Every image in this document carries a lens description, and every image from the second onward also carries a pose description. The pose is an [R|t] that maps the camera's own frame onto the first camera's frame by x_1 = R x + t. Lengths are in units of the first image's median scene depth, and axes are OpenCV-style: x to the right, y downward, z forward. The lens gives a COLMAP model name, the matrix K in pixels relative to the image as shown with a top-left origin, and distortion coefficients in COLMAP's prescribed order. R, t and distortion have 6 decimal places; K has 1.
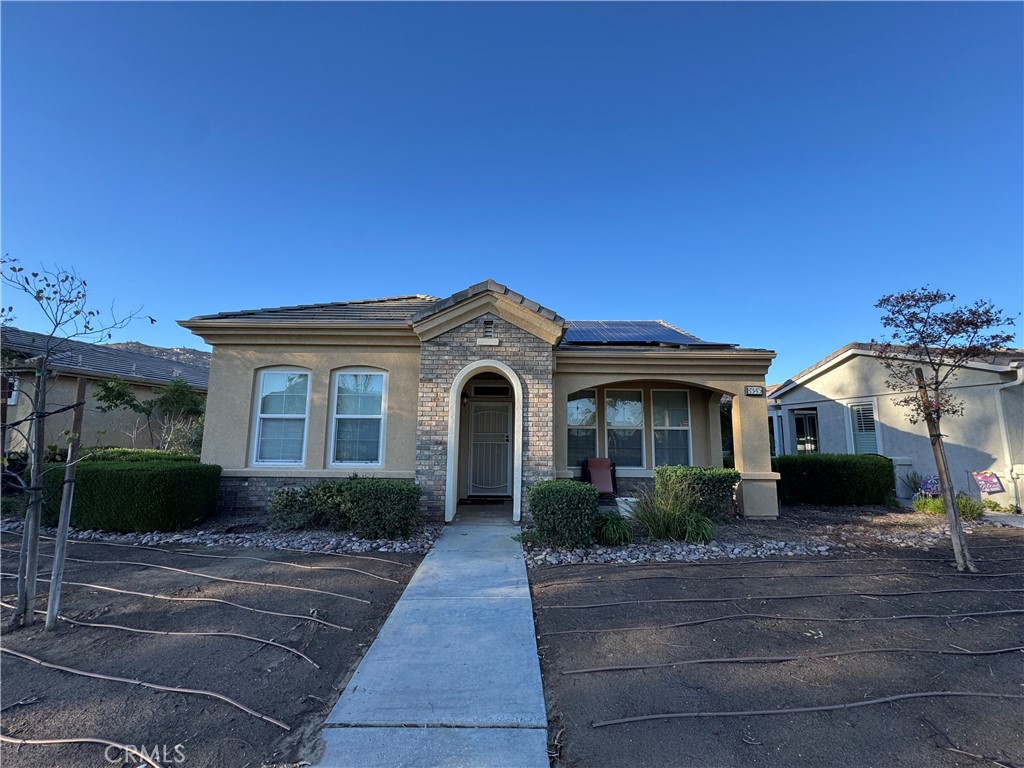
lens RADIAL K [[407.4, 0, 511.9], [0, 407.4, 389.0], [0, 0, 1]] dist [-0.004233, -0.000882]
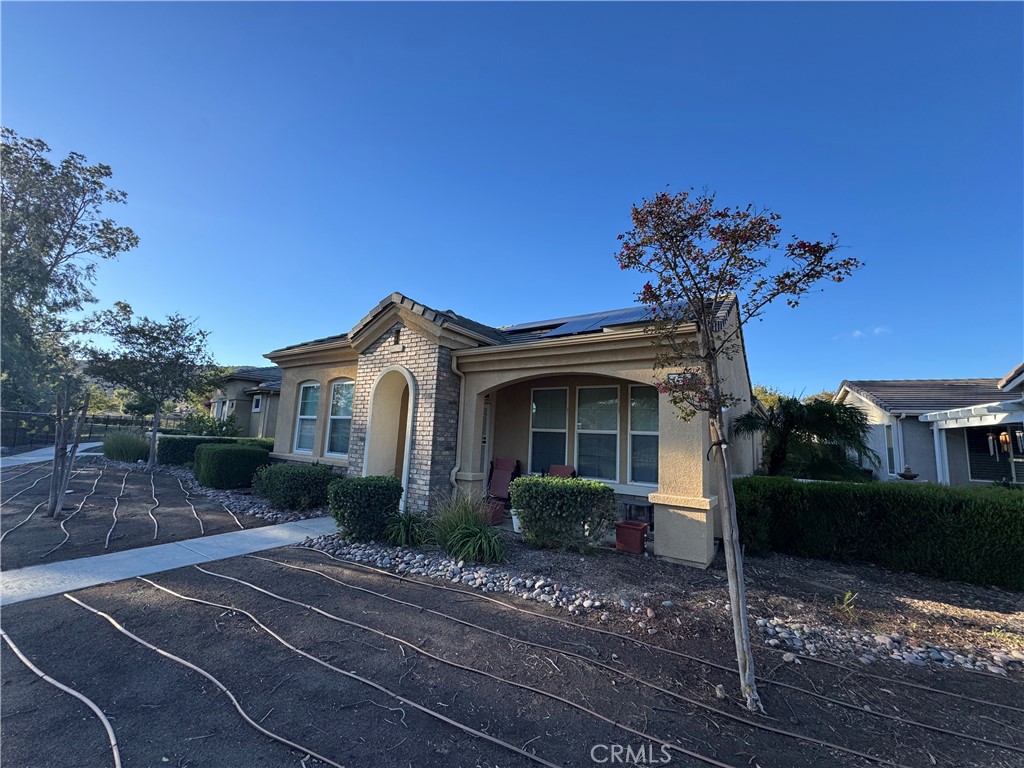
lens RADIAL K [[407.4, 0, 510.4], [0, 407.4, 383.5], [0, 0, 1]] dist [-0.004233, -0.000882]
pose [[0.825286, -0.048774, -0.562605, 0.807458], [0.033470, 0.998736, -0.037487, 0.029599], [0.563722, 0.012107, 0.825876, 0.265732]]
